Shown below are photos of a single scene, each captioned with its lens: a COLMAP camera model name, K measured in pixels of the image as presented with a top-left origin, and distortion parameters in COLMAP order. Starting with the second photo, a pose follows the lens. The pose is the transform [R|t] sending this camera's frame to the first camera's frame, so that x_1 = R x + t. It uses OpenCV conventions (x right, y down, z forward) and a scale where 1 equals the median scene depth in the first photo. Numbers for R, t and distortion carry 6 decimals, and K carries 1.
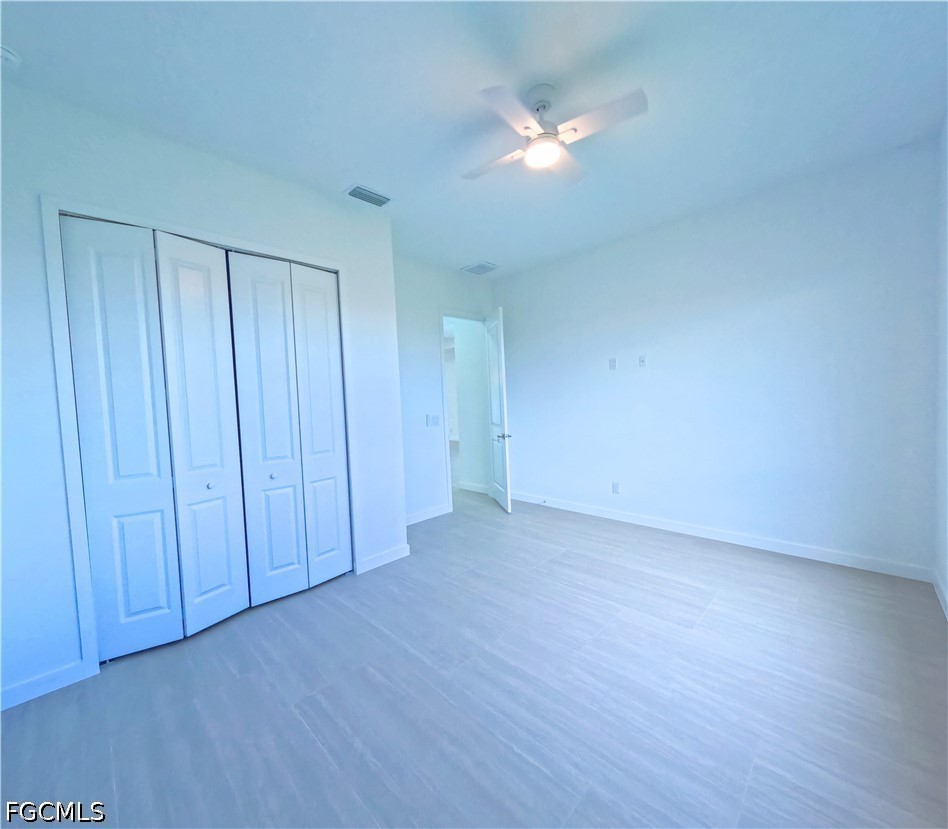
lens RADIAL K [[393.0, 0, 474.0], [0, 393.0, 414.5], [0, 0, 1]] dist [-0.011815, -0.000081]
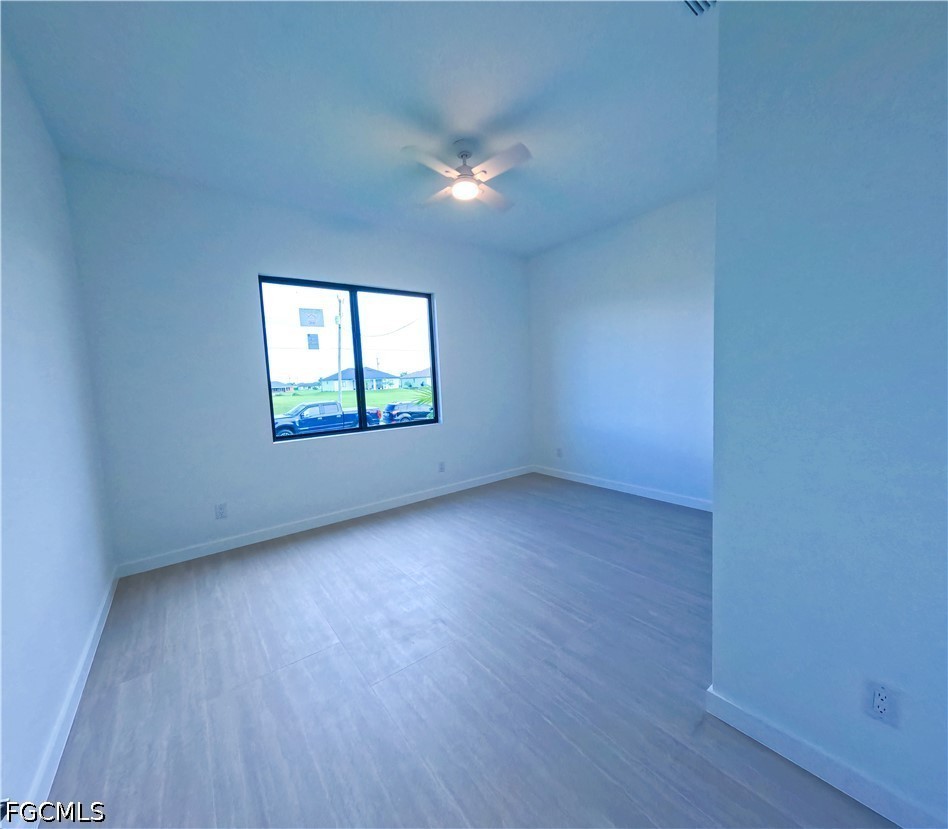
lens RADIAL K [[387.3, 0, 474.4], [0, 387.3, 414.0], [0, 0, 1]] dist [0.004192, -0.000024]
pose [[-0.985014, 0.070275, 0.157506, -0.003600], [0.091754, 0.986787, 0.133536, -0.090759], [-0.146041, 0.145987, -0.978448, 2.252002]]
